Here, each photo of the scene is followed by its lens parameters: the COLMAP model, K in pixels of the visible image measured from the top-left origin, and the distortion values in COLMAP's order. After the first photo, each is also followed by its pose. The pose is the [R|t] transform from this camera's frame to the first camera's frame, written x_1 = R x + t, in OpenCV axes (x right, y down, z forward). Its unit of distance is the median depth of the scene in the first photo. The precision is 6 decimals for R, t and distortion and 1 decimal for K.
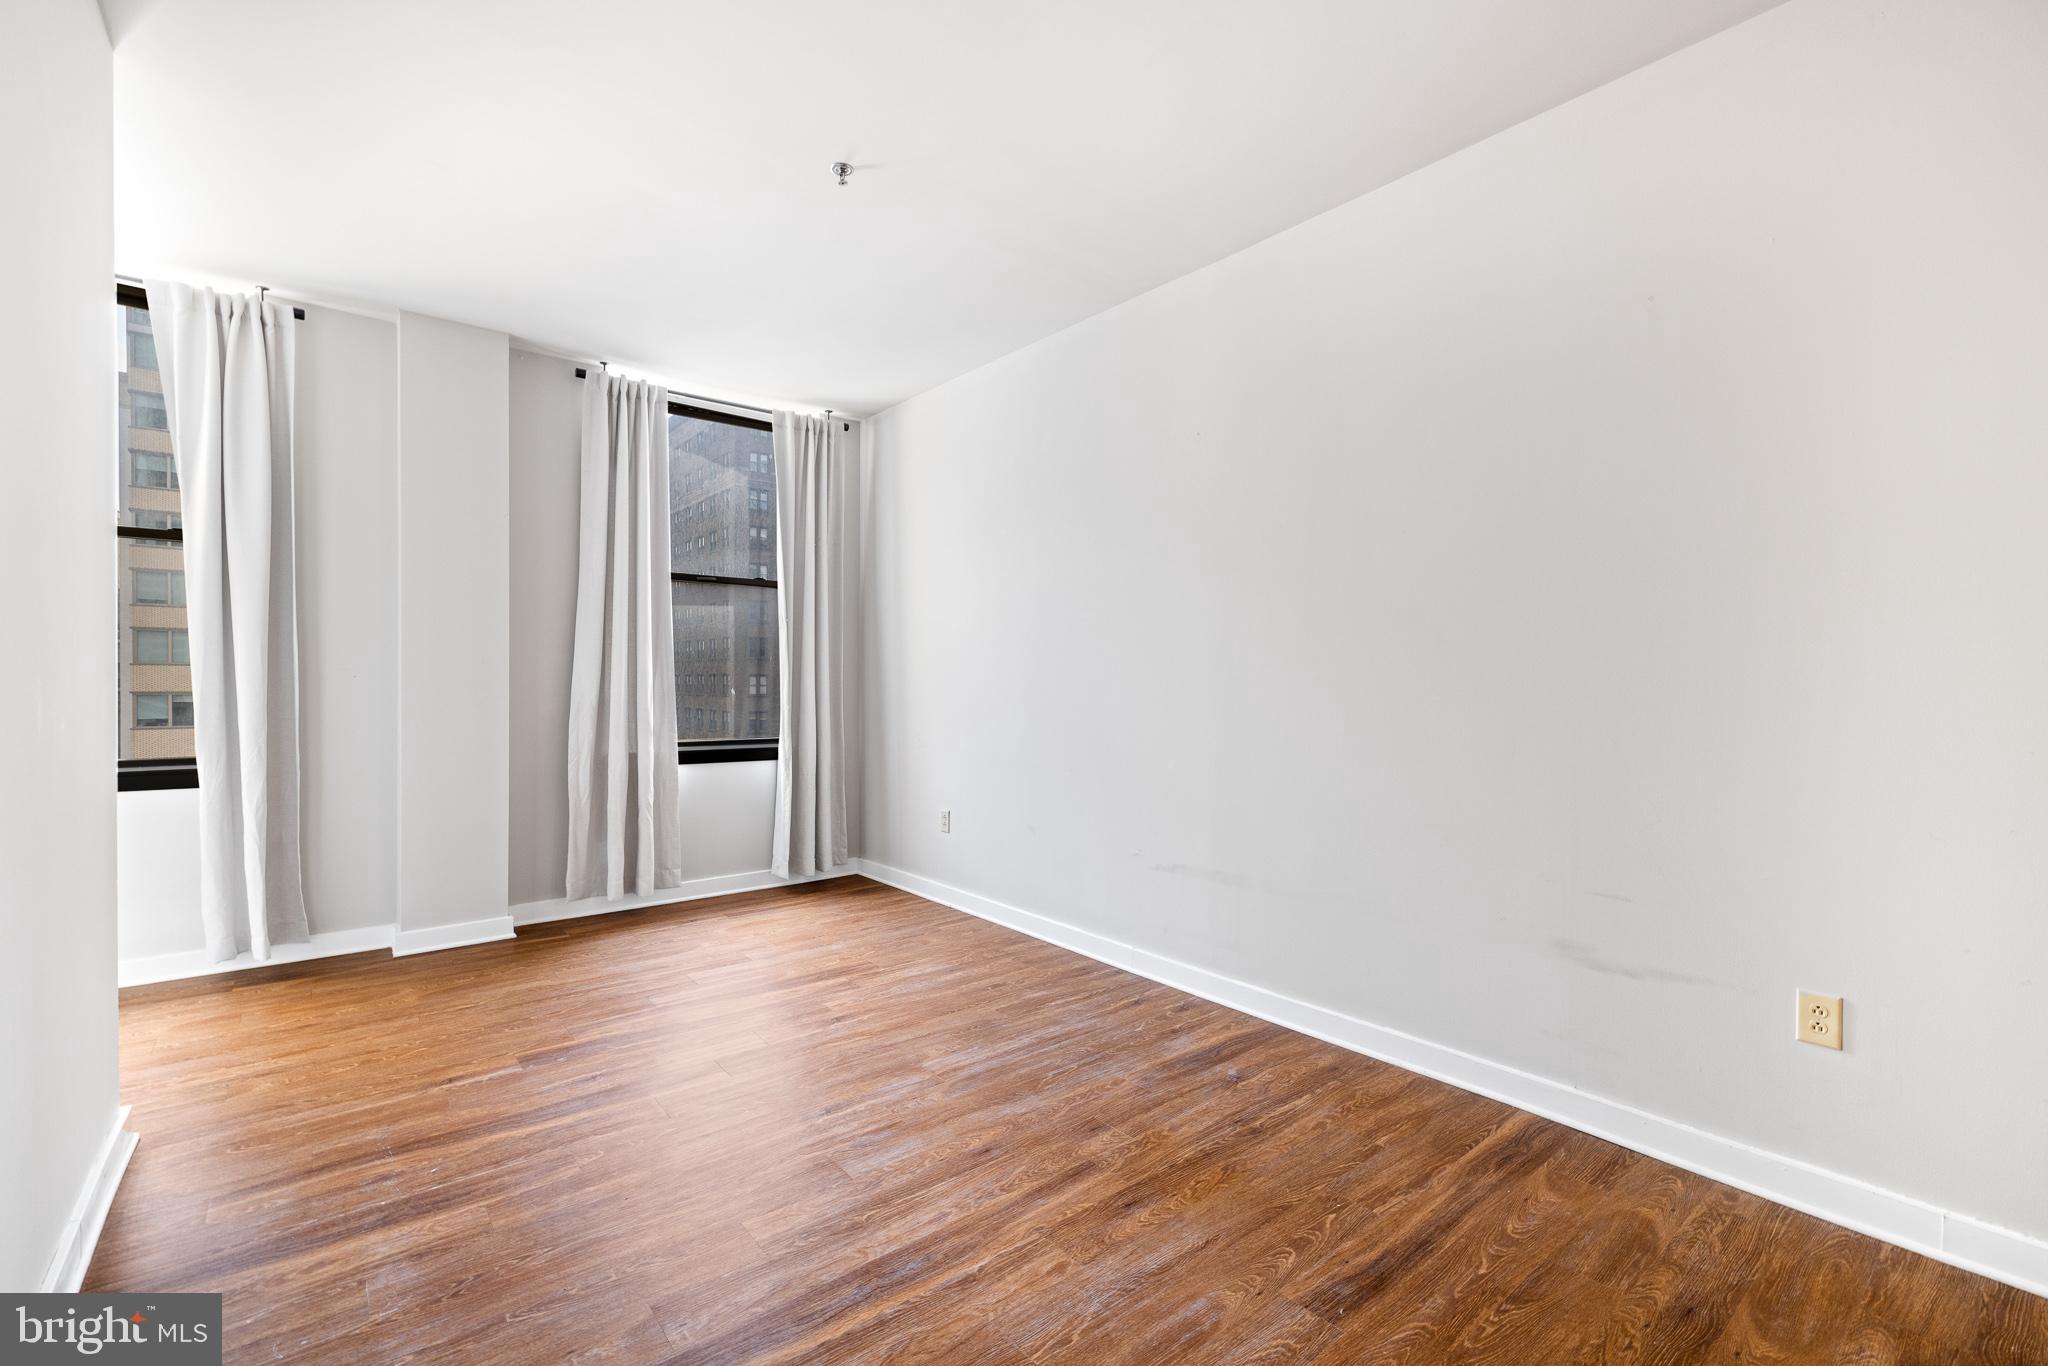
lens RADIAL K [[887.2, 0, 1011.1], [0, 887.2, 687.6], [0, 0, 1]] dist [0.001333, 0.000267]
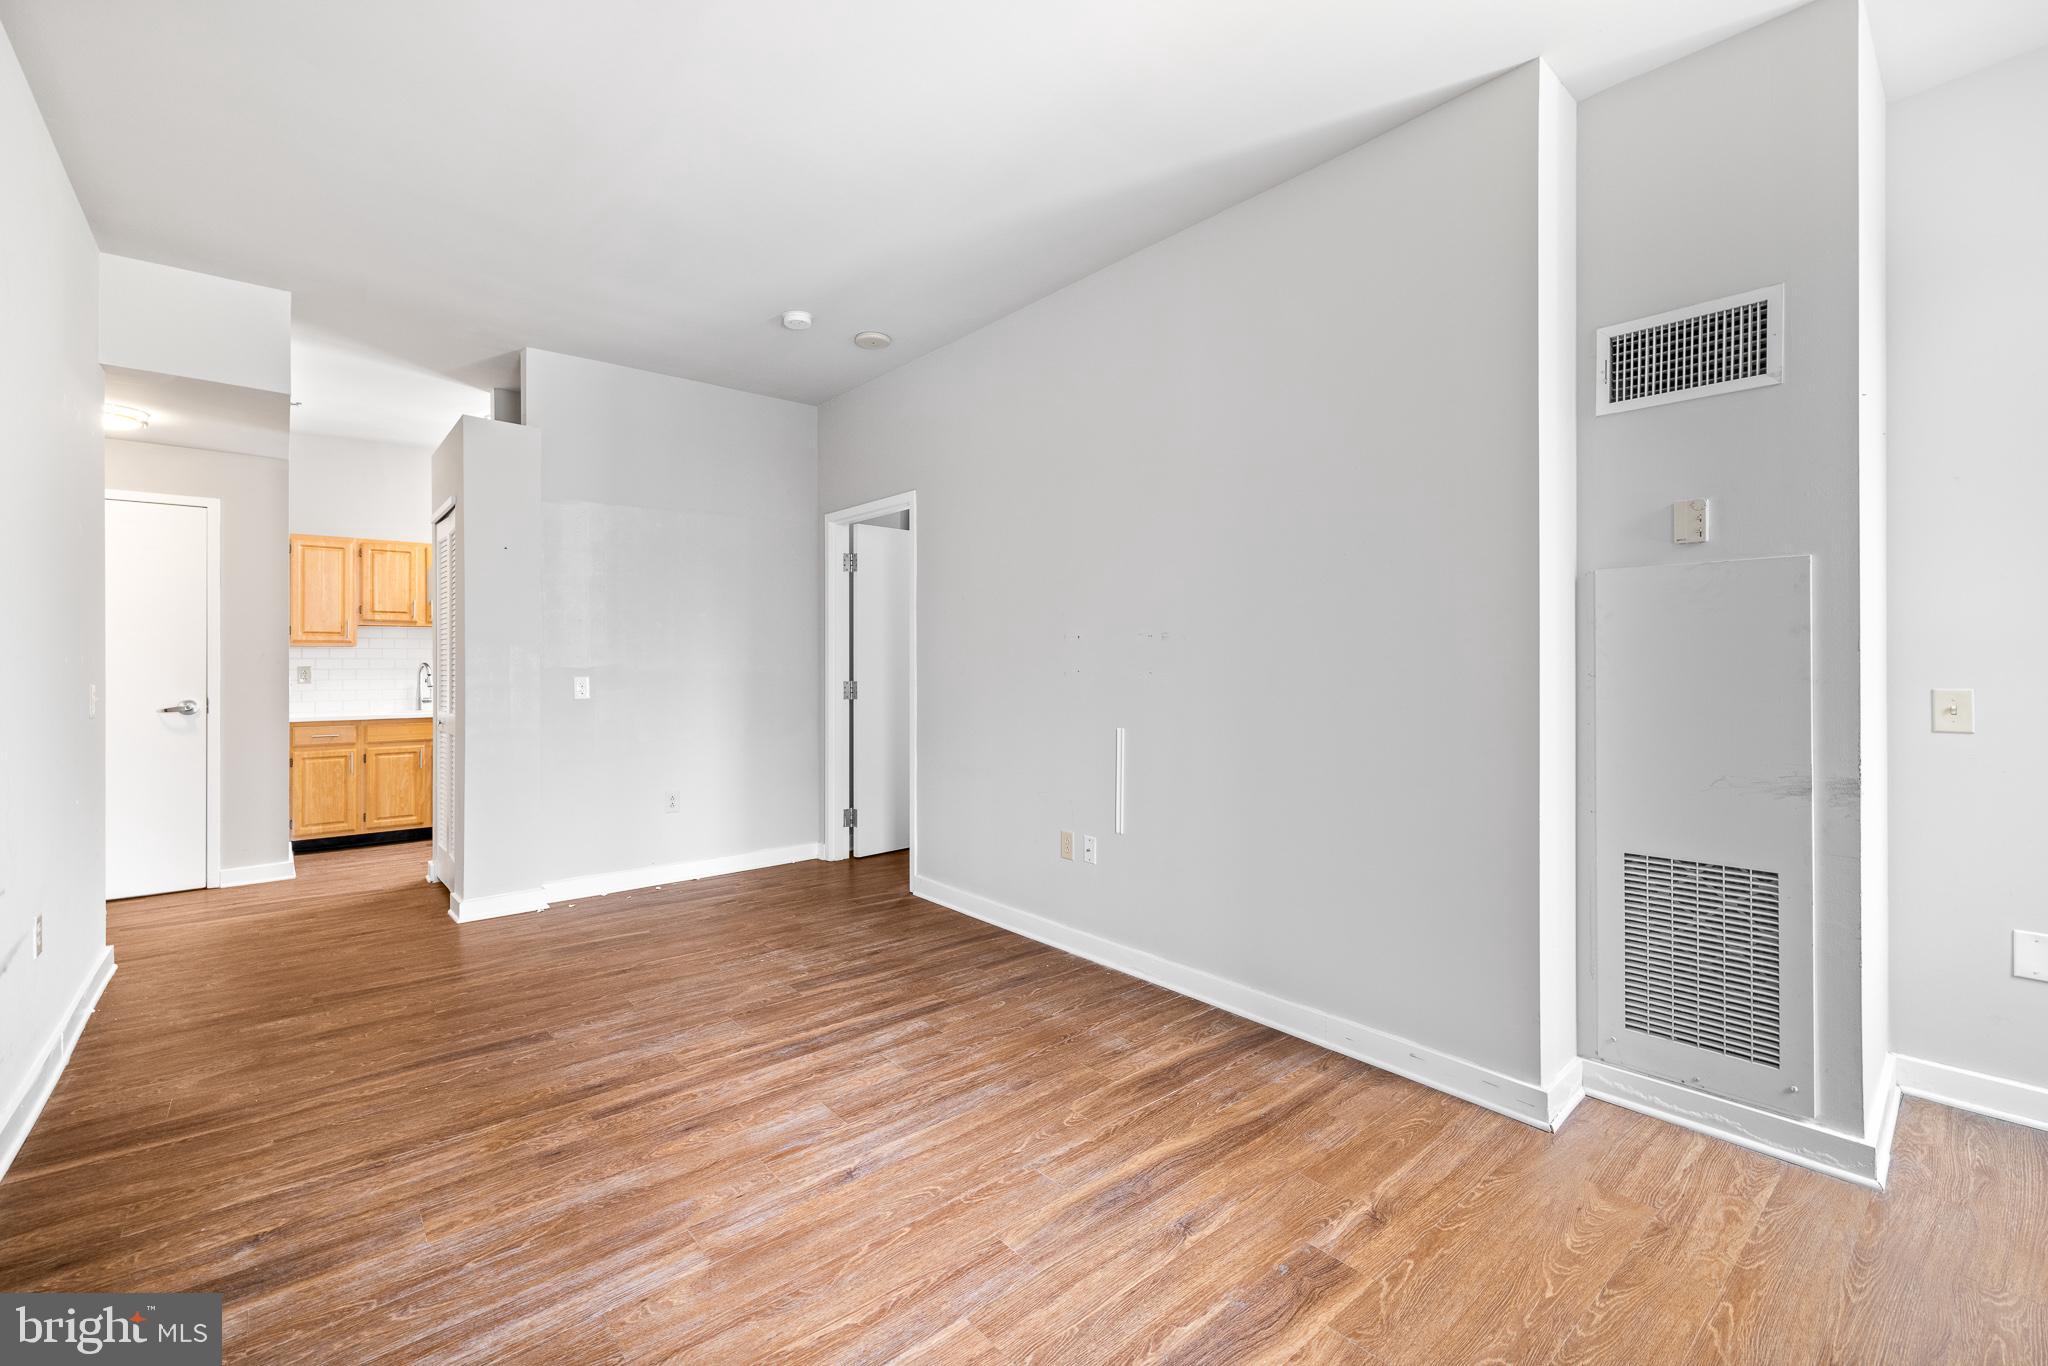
lens RADIAL K [[862.9, 0, 1008.7], [0, 862.9, 664.0], [0, 0, 1]] dist [0.000344, 0.000106]
pose [[-0.999726, -0.003949, -0.023079, -0.313752], [-0.004122, 0.999964, 0.007465, -0.013957], [0.023049, 0.007558, -0.999706, 1.695589]]
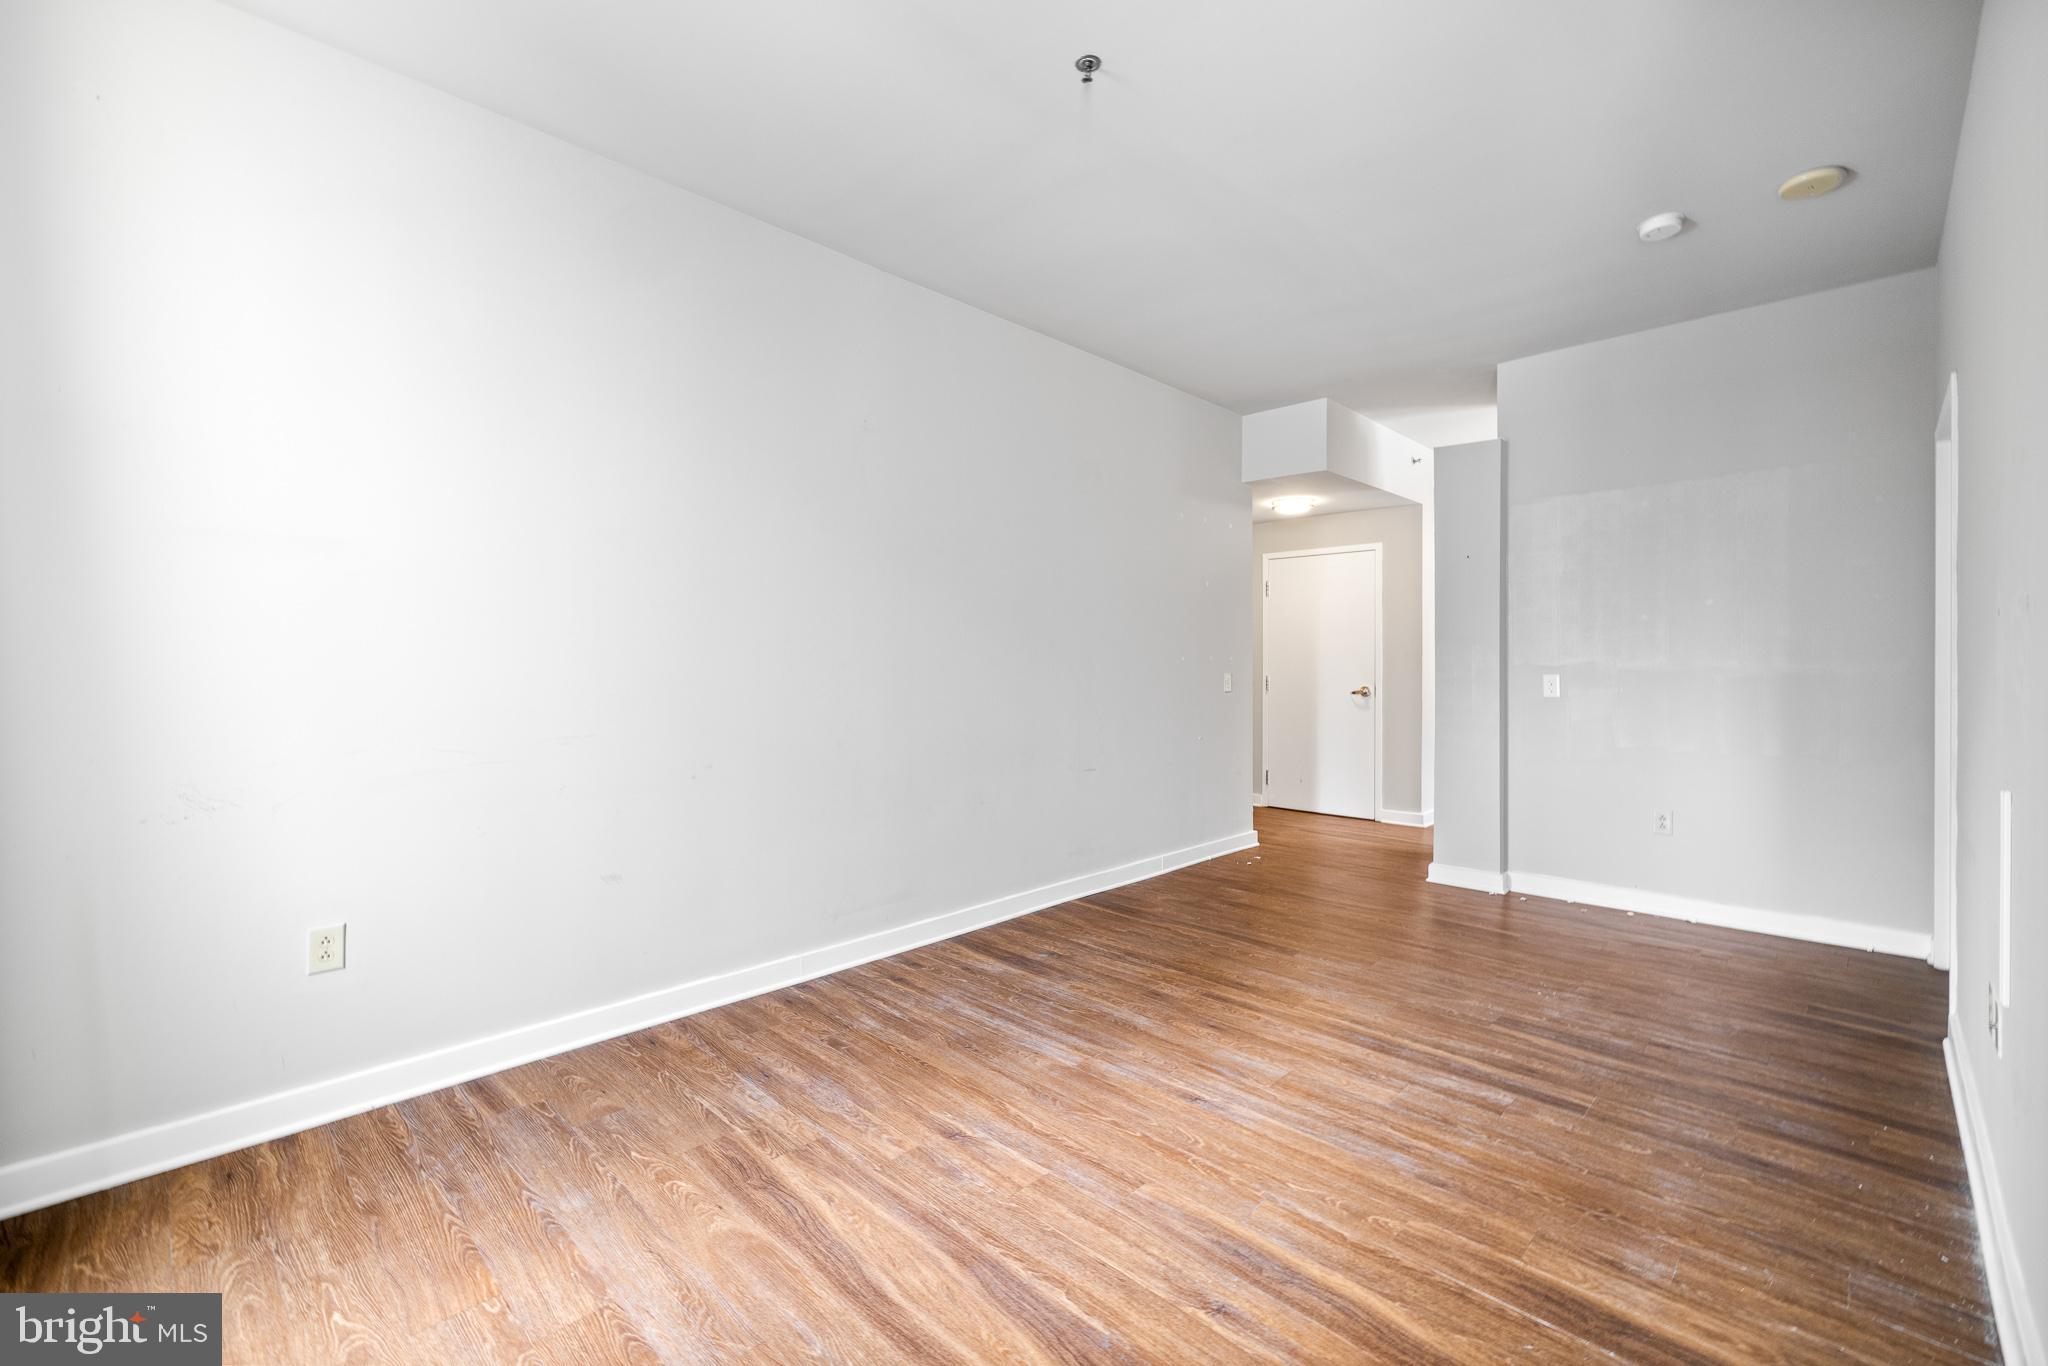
lens RADIAL K [[864.4, 0, 1022.0], [0, 864.4, 672.7], [0, 0, 1]] dist [0.002070, 0.000192]
pose [[-0.121355, -0.018021, 0.992446, -1.049582], [0.005710, 0.999806, 0.018853, -0.014116], [-0.992593, 0.007954, -0.121229, 1.214564]]
